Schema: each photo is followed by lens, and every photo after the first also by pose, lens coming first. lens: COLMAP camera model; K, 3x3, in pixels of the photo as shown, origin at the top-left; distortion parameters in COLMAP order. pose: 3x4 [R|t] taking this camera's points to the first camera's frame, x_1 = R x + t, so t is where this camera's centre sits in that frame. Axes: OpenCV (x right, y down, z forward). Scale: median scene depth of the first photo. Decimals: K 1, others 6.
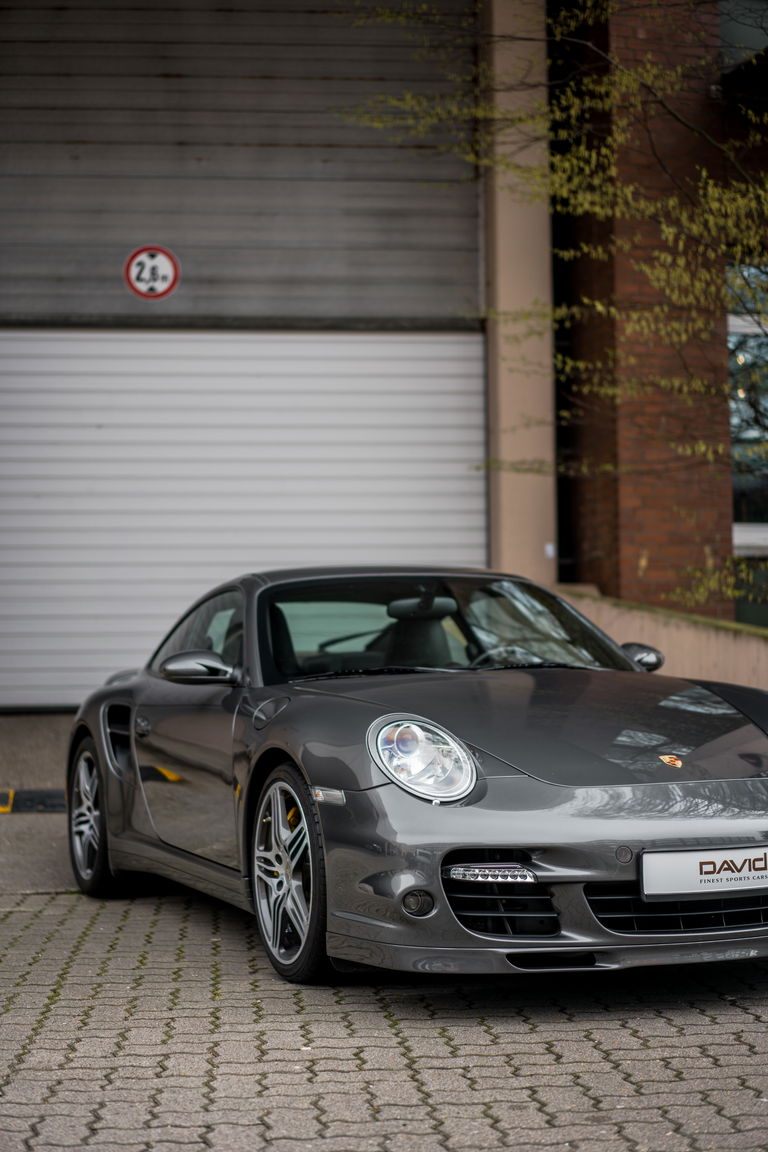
lens RADIAL K [[1815.5, 0, 387.9], [0, 1815.5, 611.6], [0, 0, 1]] dist [0.019111, 0.000000]
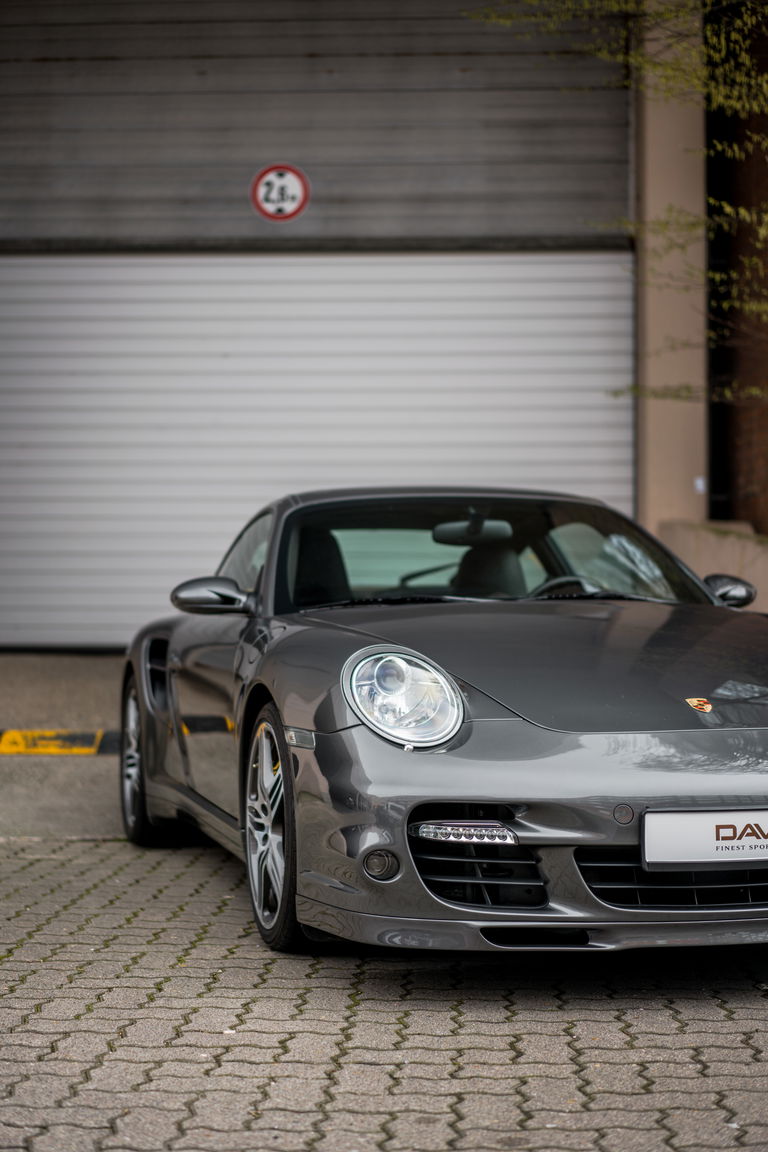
lens RADIAL K [[1815.5, 0, 379.9], [0, 1815.5, 601.6], [0, 0, 1]] dist [0.019111, 0.000000]
pose [[0.991891, 0.009581, -0.126731, 0.075196], [-0.006863, 0.999737, 0.021872, 0.011166], [0.126907, -0.020825, 0.991696, 0.096005]]
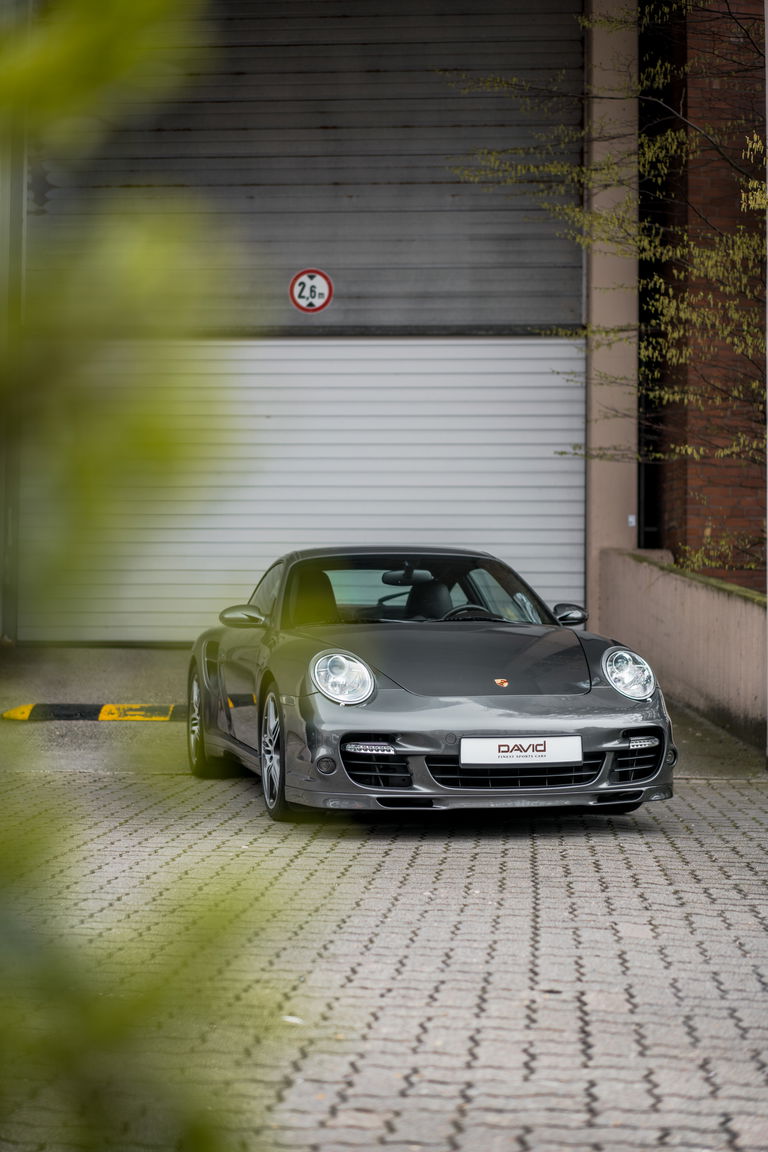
lens RADIAL K [[1815.5, 0, 412.3], [0, 1815.5, 637.6], [0, 0, 1]] dist [0.019111, 0.000000]
pose [[0.989584, 0.018094, -0.142817, 0.196927], [-0.011474, 0.998827, 0.047044, -0.018785], [0.143501, -0.044915, 0.988630, -0.357952]]
